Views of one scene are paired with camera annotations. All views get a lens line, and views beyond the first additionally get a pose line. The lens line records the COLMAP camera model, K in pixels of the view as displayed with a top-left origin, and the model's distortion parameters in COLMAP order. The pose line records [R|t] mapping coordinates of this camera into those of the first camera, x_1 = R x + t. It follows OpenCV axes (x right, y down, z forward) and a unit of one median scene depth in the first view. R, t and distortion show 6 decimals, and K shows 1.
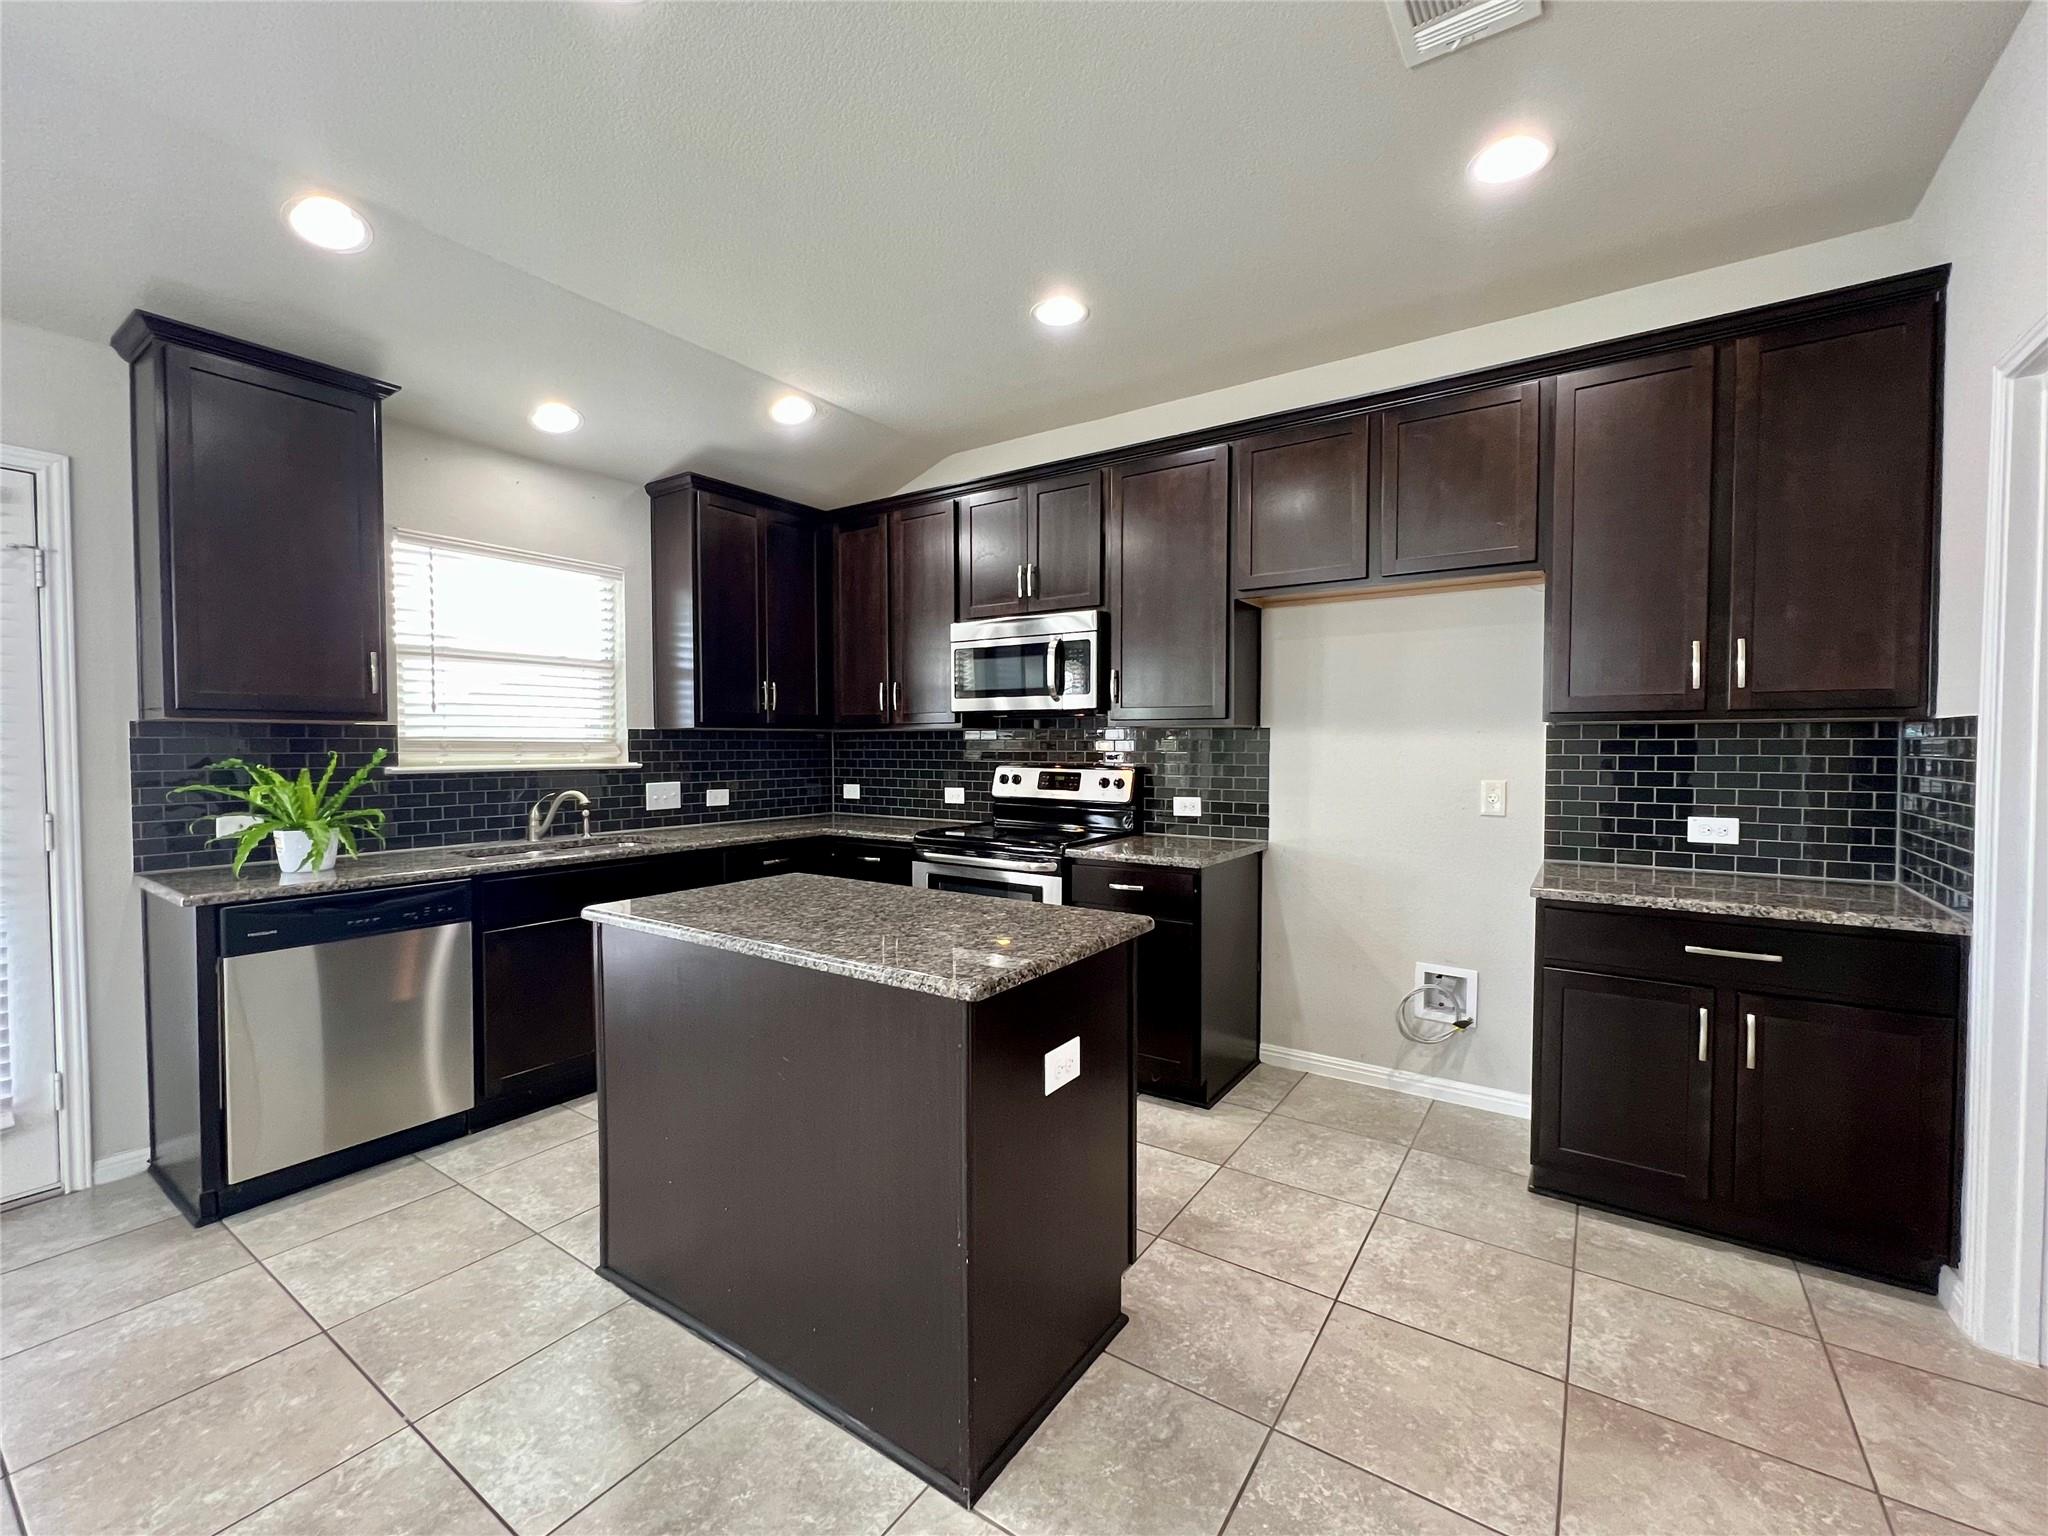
lens RADIAL K [[855.1, 0, 1027.3], [0, 855.1, 770.2], [0, 0, 1]] dist [-0.001169, 0.000013]
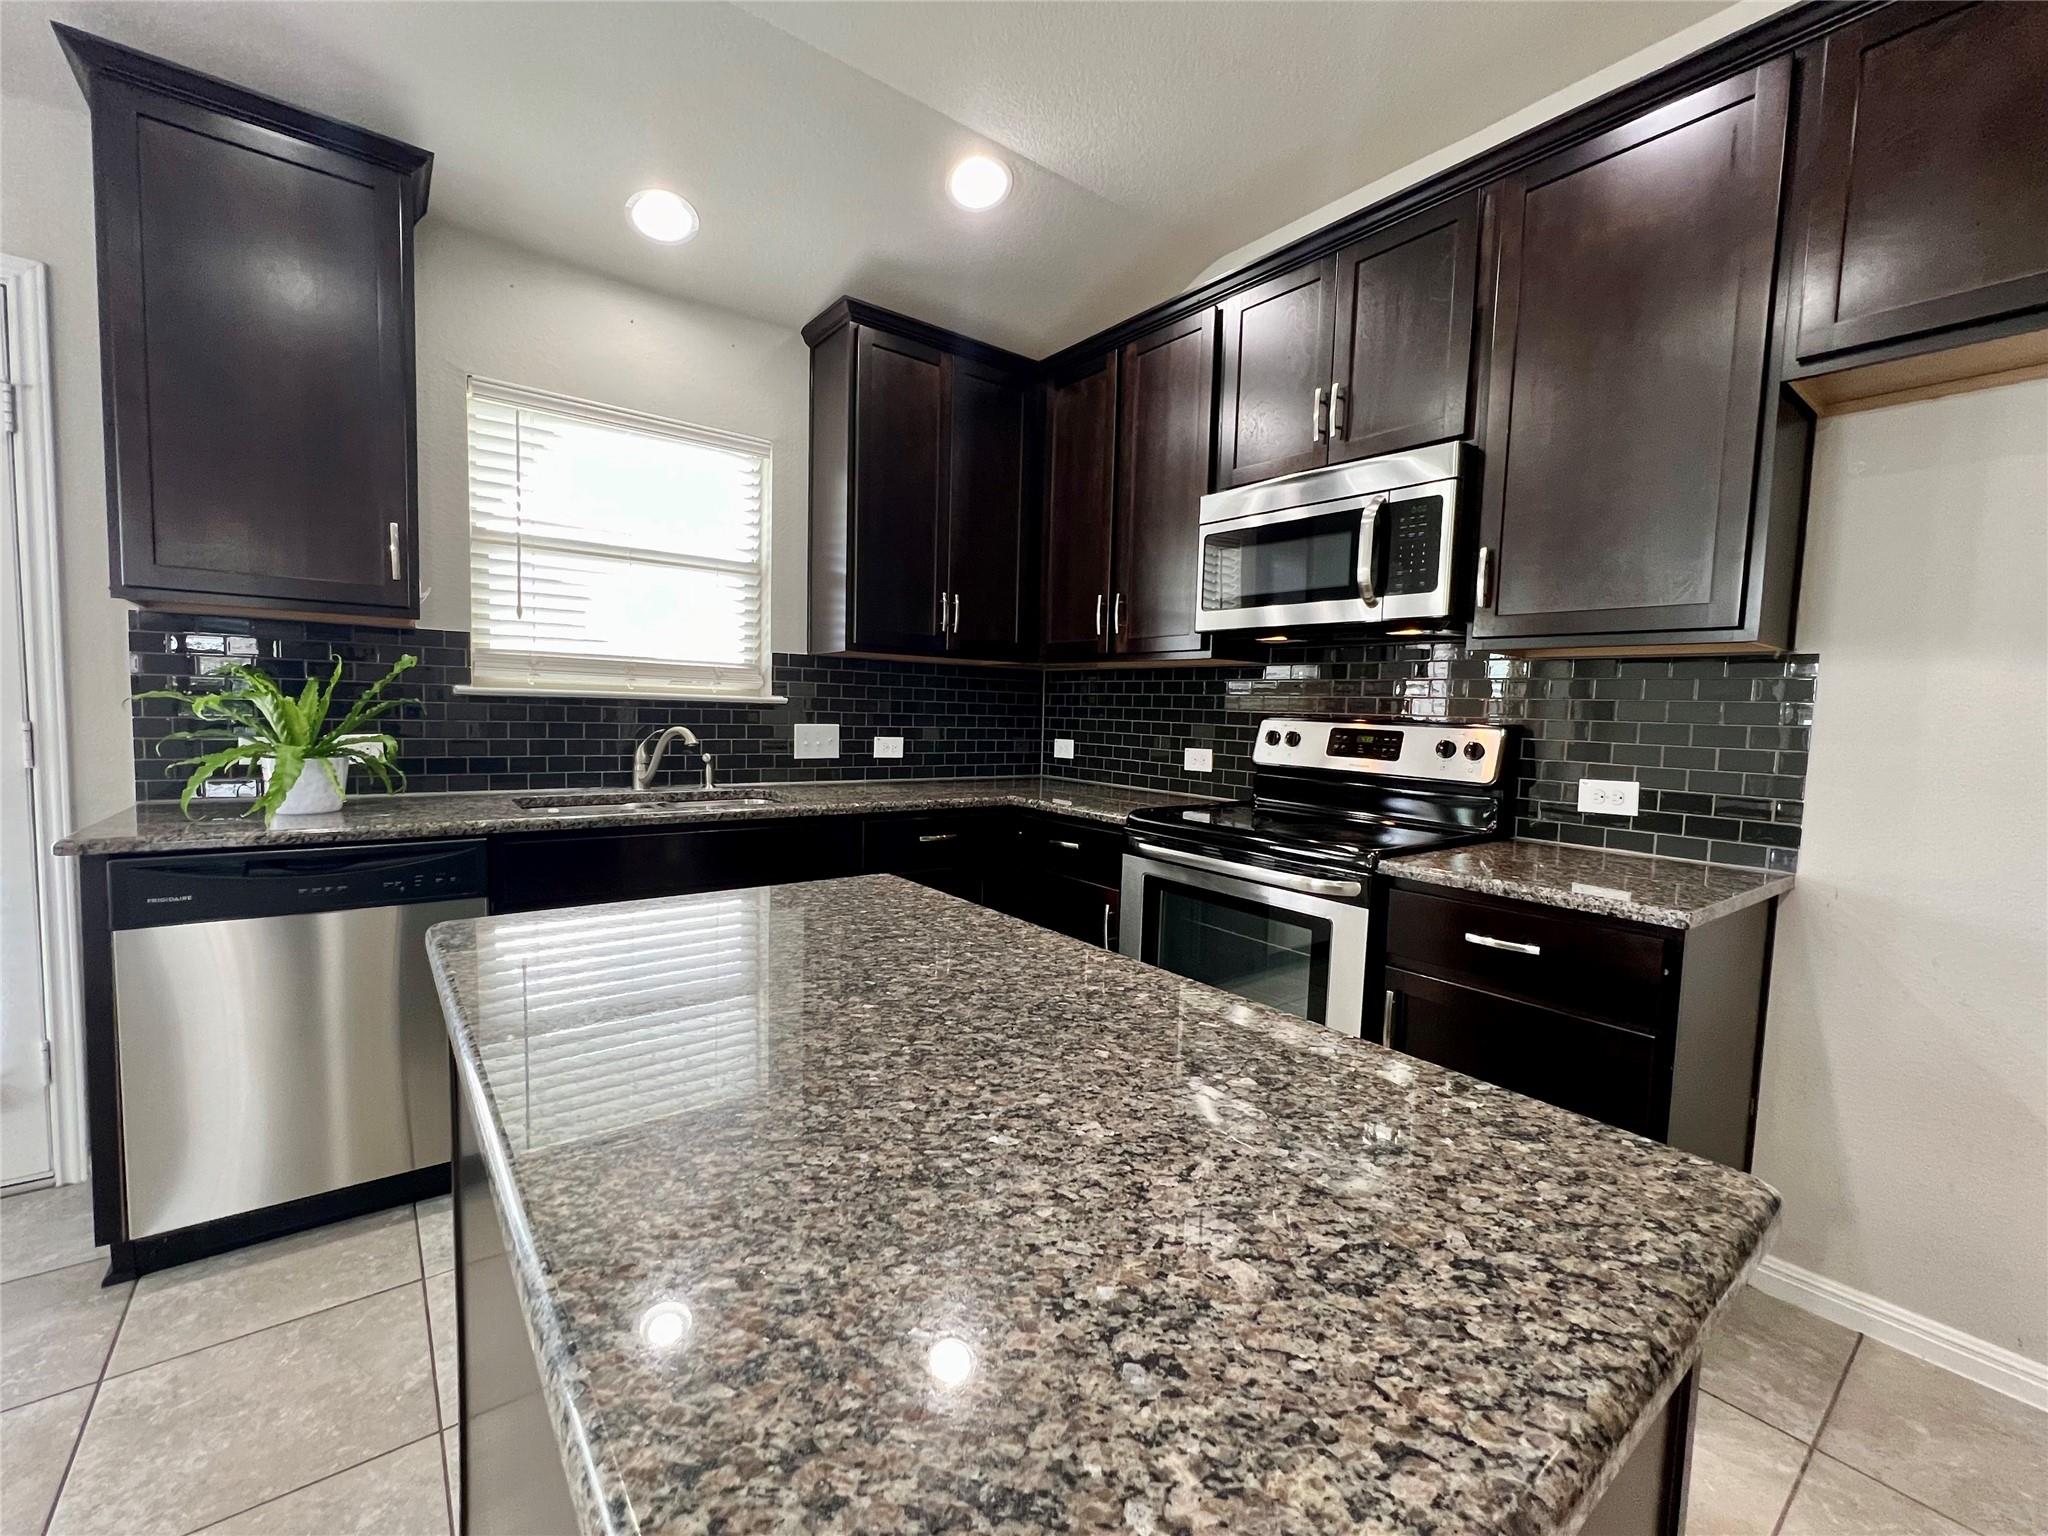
lens RADIAL K [[855.1, 0, 1026.8], [0, 855.1, 769.3], [0, 0, 1]] dist [-0.001169, 0.000013]
pose [[0.951803, 0.051895, -0.302289, -0.008609], [-0.040817, 0.998247, 0.042853, 0.016498], [0.303983, -0.028449, 0.952253, 0.367287]]
